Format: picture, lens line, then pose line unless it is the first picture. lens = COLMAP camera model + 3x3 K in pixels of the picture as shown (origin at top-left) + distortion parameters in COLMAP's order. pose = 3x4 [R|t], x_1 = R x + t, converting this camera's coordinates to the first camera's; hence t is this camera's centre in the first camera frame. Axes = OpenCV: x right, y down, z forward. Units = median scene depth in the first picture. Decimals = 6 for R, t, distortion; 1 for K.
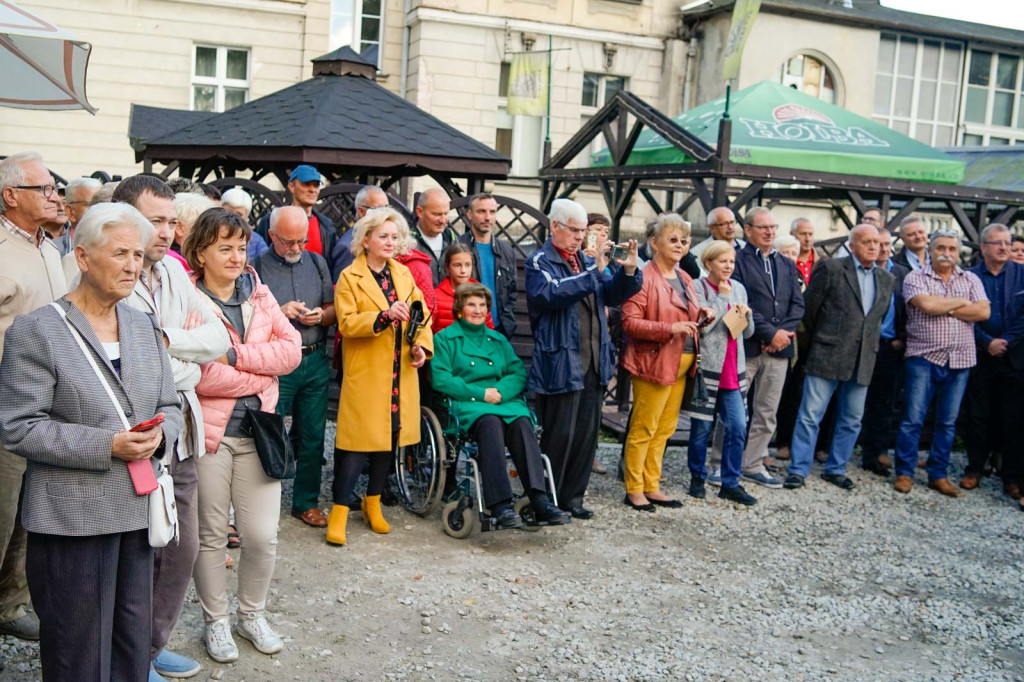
lens RADIAL K [[1048.3, 0, 484.6], [0, 1048.3, 339.9], [0, 0, 1]] dist [-0.108051, 0.095804]
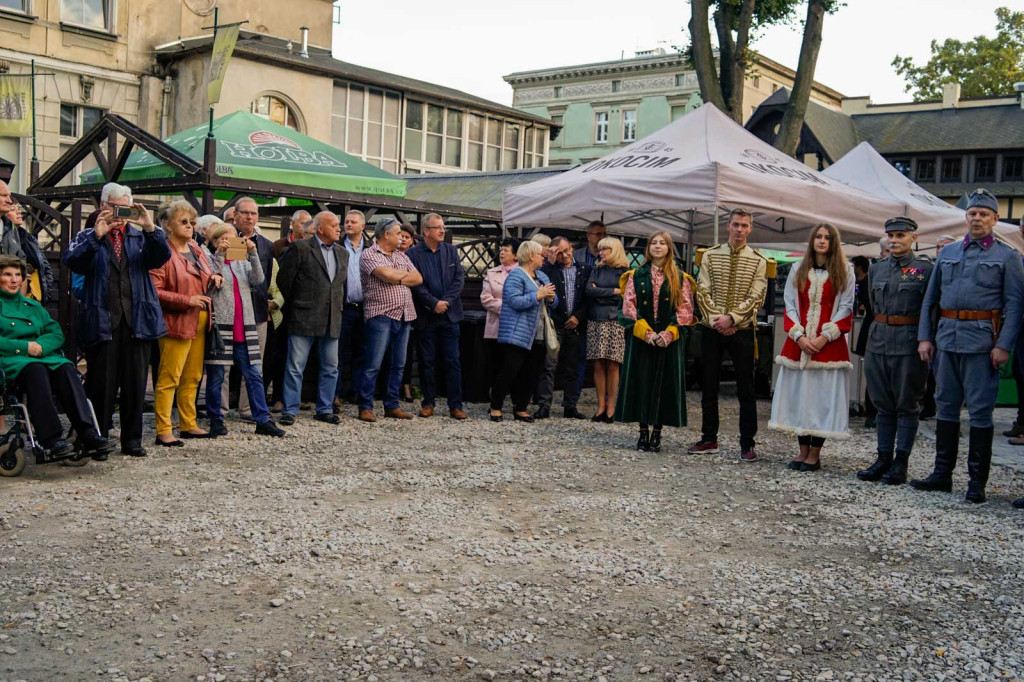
lens RADIAL K [[1009.0, 0, 510.5], [0, 1009.0, 342.0], [0, 0, 1]] dist [-0.094965, 0.106747]
pose [[0.861896, -0.054453, 0.504153, -0.046754], [0.074783, 0.996996, -0.020164, 0.054118], [-0.501541, 0.055081, 0.863379, -0.101265]]
